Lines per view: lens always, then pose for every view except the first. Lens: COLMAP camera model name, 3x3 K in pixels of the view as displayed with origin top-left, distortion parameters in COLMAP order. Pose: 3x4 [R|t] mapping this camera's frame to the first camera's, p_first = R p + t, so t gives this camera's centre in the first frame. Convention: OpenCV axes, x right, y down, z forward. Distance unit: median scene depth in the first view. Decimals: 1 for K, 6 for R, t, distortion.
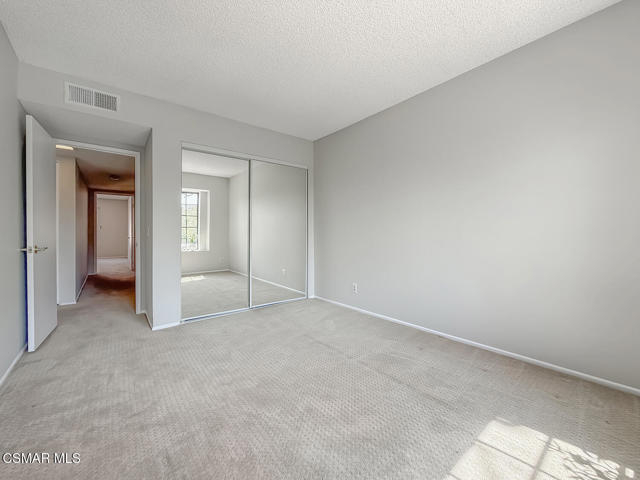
lens RADIAL K [[257.9, 0, 320.0], [0, 257.9, 240.0], [0, 0, 1]] dist [0.000662, 0.000054]
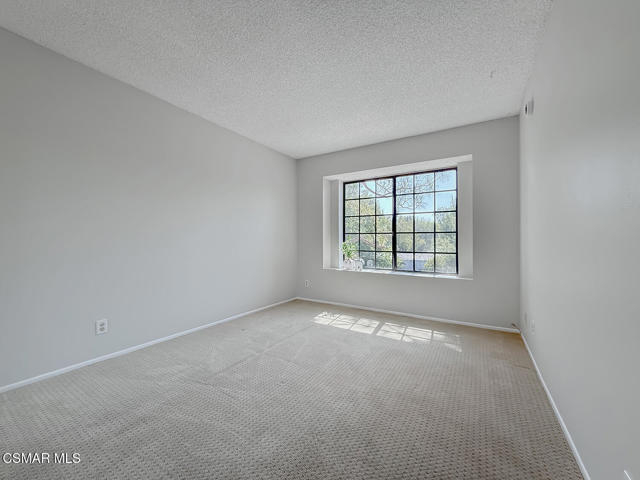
lens RADIAL K [[257.9, 0, 320.0], [0, 257.9, 240.0], [0, 0, 1]] dist [0.000662, 0.000054]
pose [[-0.315820, -0.000490, 0.948819, -1.056135], [0.010177, 0.999941, 0.003904, -0.044920], [-0.948764, 0.010889, -0.315796, 1.102401]]
